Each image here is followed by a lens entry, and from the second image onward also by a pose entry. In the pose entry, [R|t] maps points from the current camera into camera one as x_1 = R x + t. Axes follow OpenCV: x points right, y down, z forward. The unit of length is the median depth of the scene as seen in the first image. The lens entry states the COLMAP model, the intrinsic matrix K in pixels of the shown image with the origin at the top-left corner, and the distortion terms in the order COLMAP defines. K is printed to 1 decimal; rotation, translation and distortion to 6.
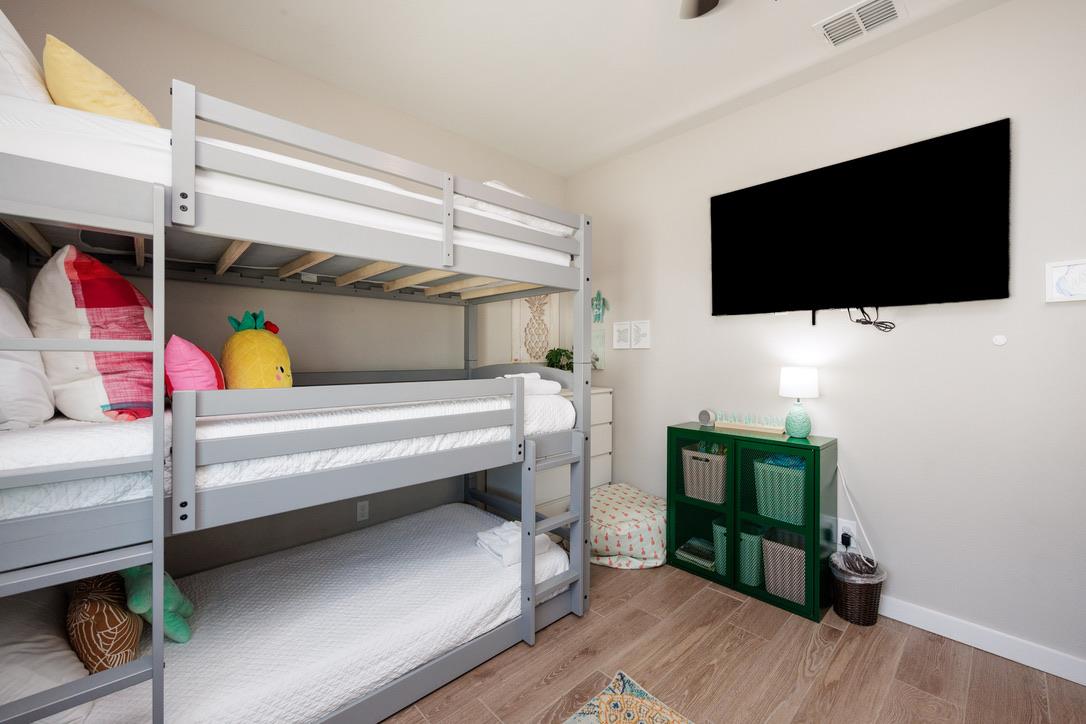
lens RADIAL K [[435.3, 0, 541.2], [0, 435.3, 363.4], [0, 0, 1]] dist [-0.001700, -0.000166]
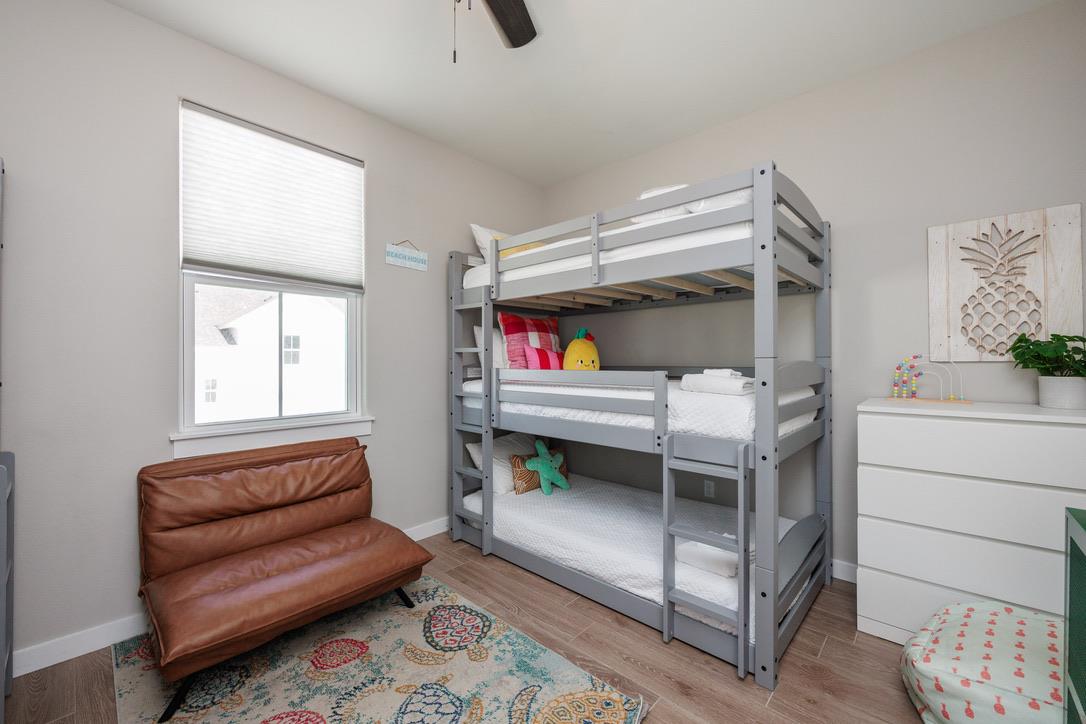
lens RADIAL K [[435.3, 0, 541.2], [0, 435.3, 363.4], [0, 0, 1]] dist [-0.001700, -0.000166]
pose [[0.077926, 0.010950, -0.996899, 0.287174], [-0.013340, 0.999862, 0.009939, 0.002117], [0.996870, 0.012524, 0.078061, 0.193347]]
